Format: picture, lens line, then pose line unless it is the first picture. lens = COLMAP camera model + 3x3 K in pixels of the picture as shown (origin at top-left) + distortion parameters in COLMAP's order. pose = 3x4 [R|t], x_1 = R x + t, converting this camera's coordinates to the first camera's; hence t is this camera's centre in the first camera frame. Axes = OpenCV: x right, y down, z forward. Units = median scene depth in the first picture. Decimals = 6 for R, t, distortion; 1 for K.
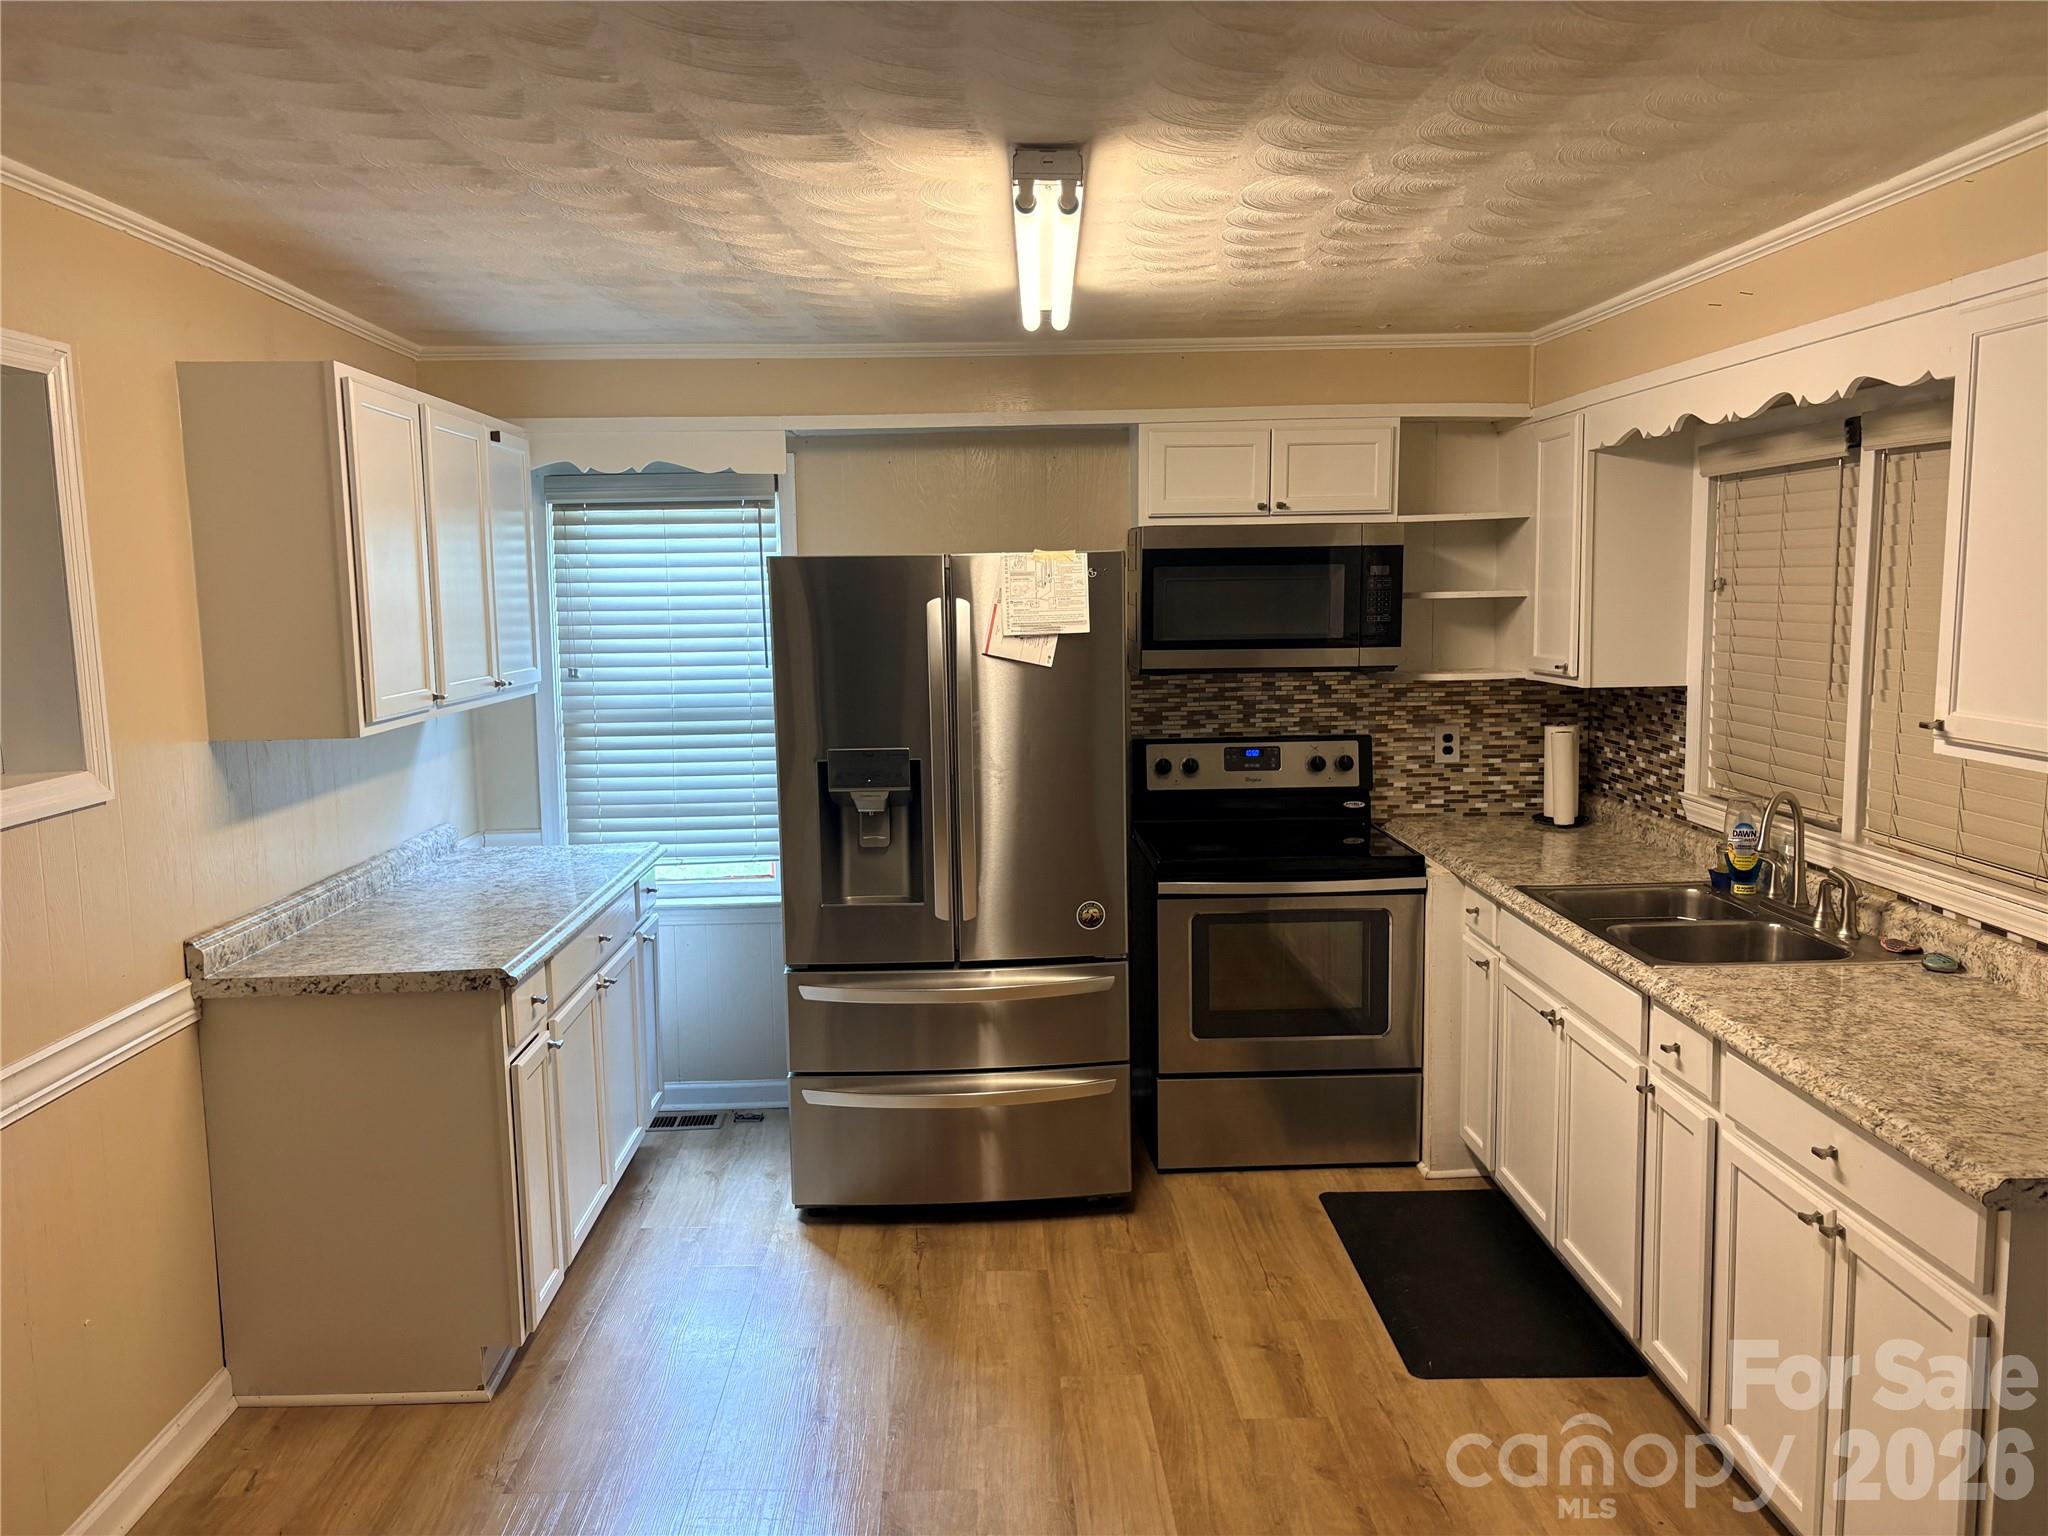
lens RADIAL K [[1540.0, 0, 968.3], [0, 1540.0, 759.8], [0, 0, 1]] dist [0.026840, -0.040782]
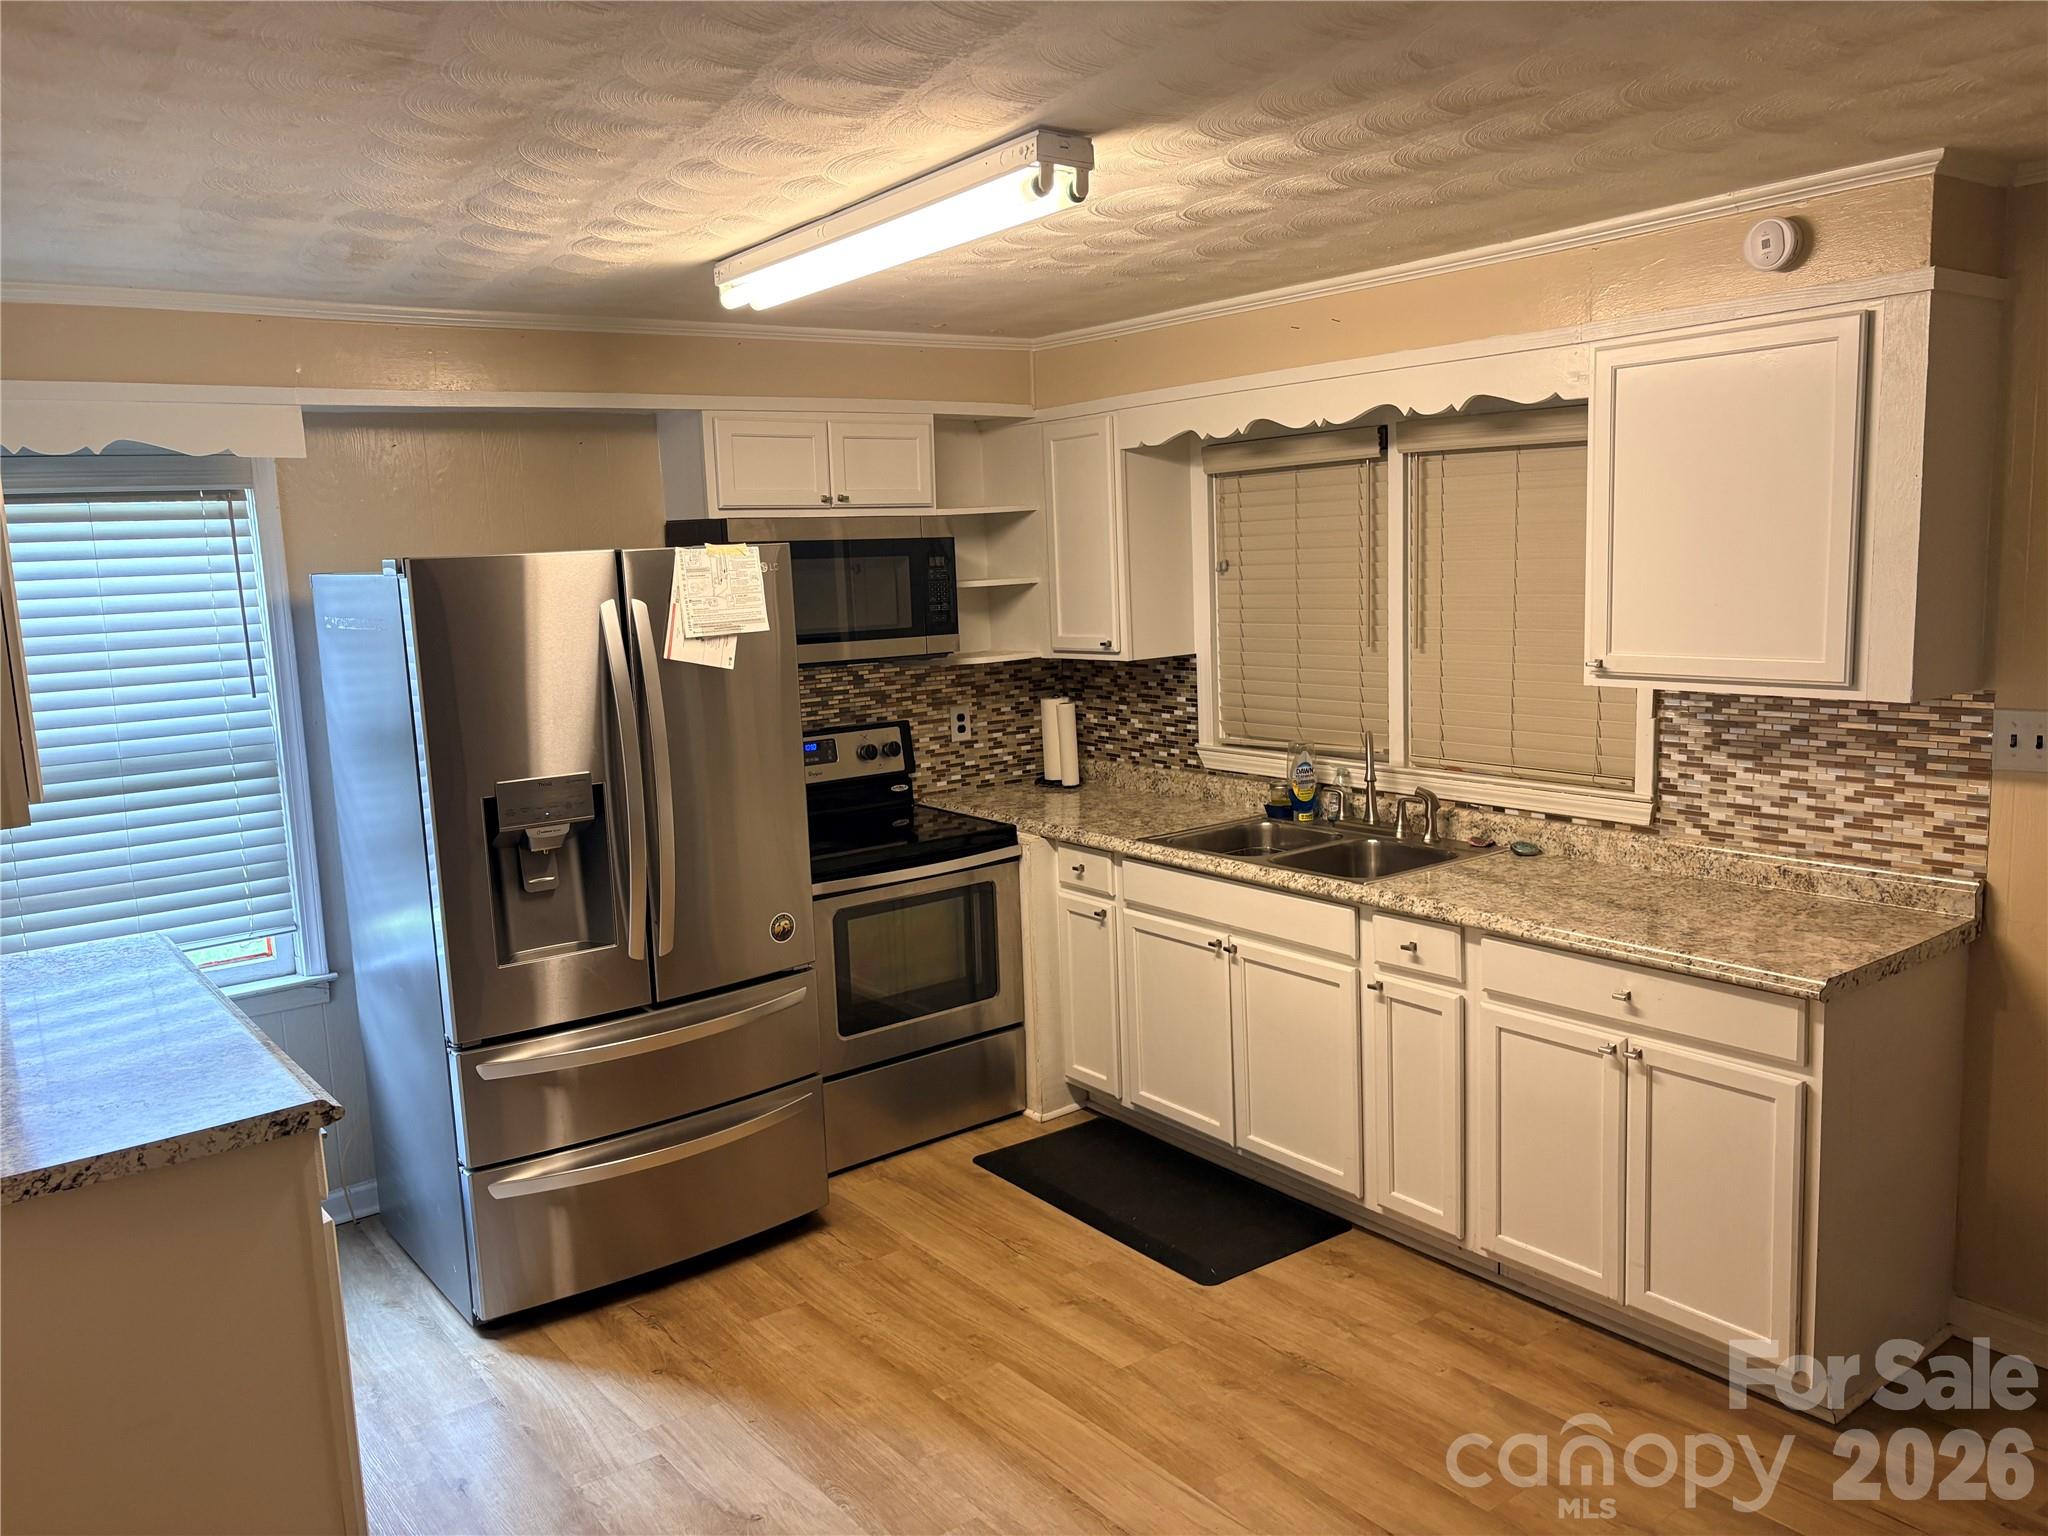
lens RADIAL K [[1540.0, 0, 1018.6], [0, 1540.0, 771.4], [0, 0, 1]] dist [0.026840, -0.040782]
pose [[0.817028, -0.100430, 0.567785, -0.331768], [0.095299, 0.994692, 0.038809, -0.017930], [-0.568668, 0.022401, 0.822262, 0.128821]]
